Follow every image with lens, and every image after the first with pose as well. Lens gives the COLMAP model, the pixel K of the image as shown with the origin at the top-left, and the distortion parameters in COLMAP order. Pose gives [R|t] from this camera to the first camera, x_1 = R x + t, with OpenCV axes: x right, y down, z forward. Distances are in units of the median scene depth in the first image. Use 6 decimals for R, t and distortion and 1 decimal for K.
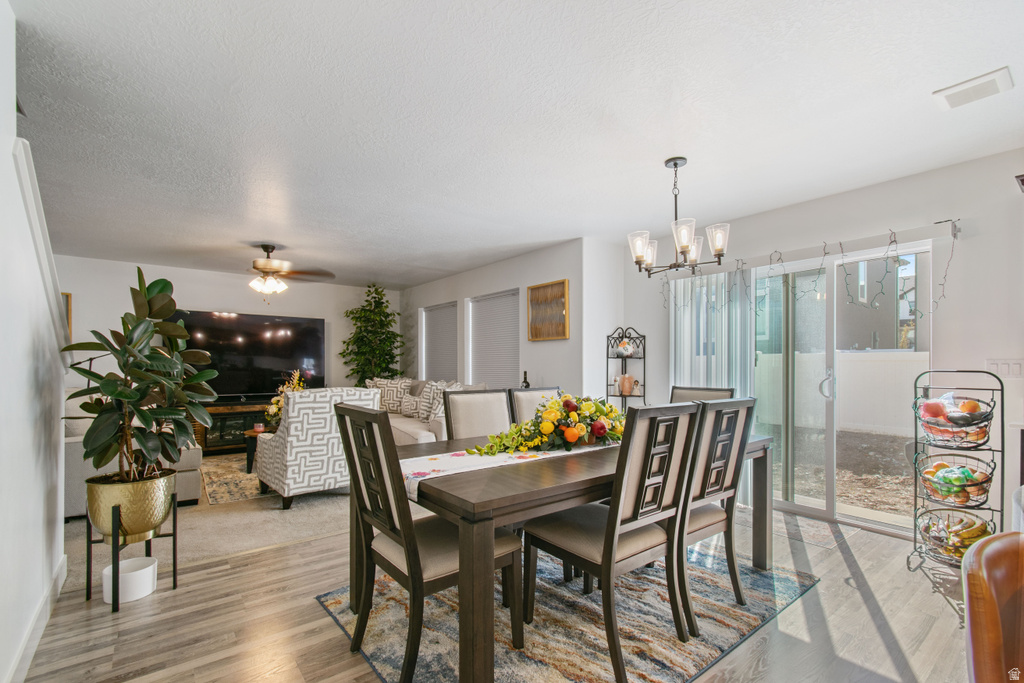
lens RADIAL K [[456.6, 0, 515.6], [0, 456.6, 366.2], [0, 0, 1]] dist [0.007227, -0.001729]
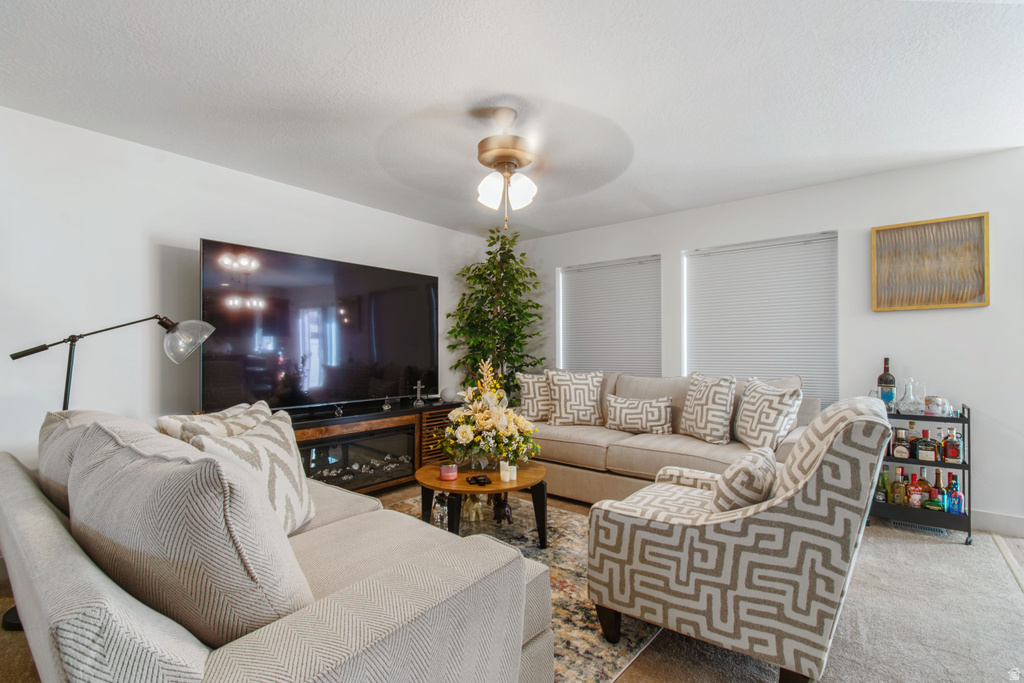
lens RADIAL K [[456.6, 0, 510.2], [0, 456.6, 349.9], [0, 0, 1]] dist [0.007227, -0.001729]
pose [[0.971696, -0.004210, 0.236197, -0.451691], [0.005578, 0.999971, -0.005122, 0.000663], [-0.236169, 0.006295, 0.971692, 0.354436]]
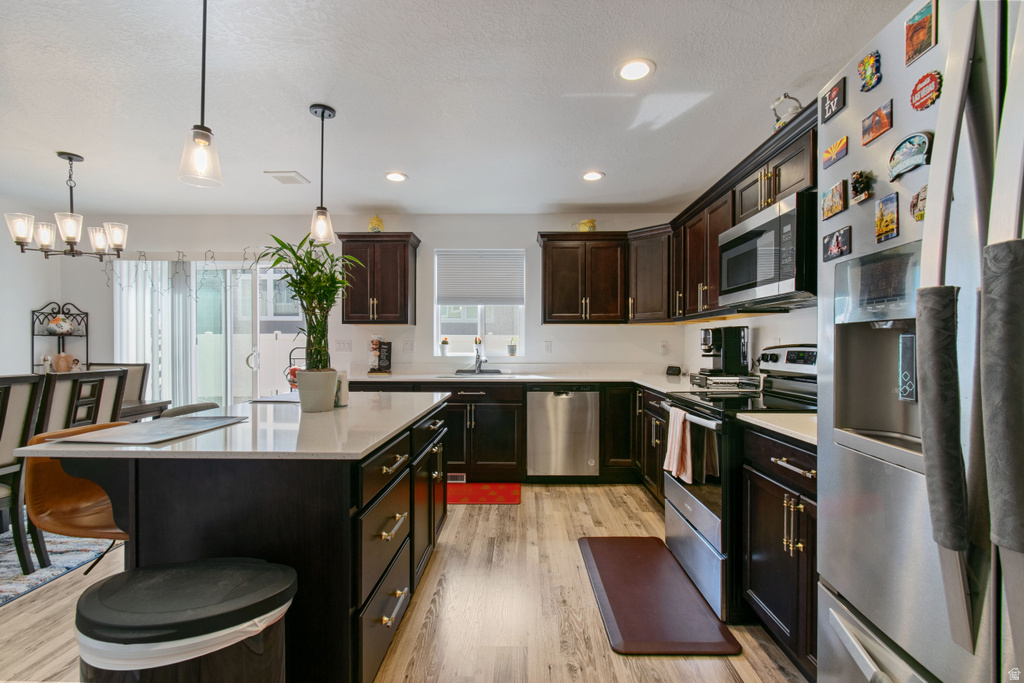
lens RADIAL K [[456.6, 0, 510.6], [0, 456.6, 348.2], [0, 0, 1]] dist [0.007227, -0.001729]
pose [[0.636895, -0.004645, 0.770937, 0.125367], [-0.000802, 0.999977, 0.006688, 0.001119], [-0.770950, -0.004878, 0.636877, -0.372814]]
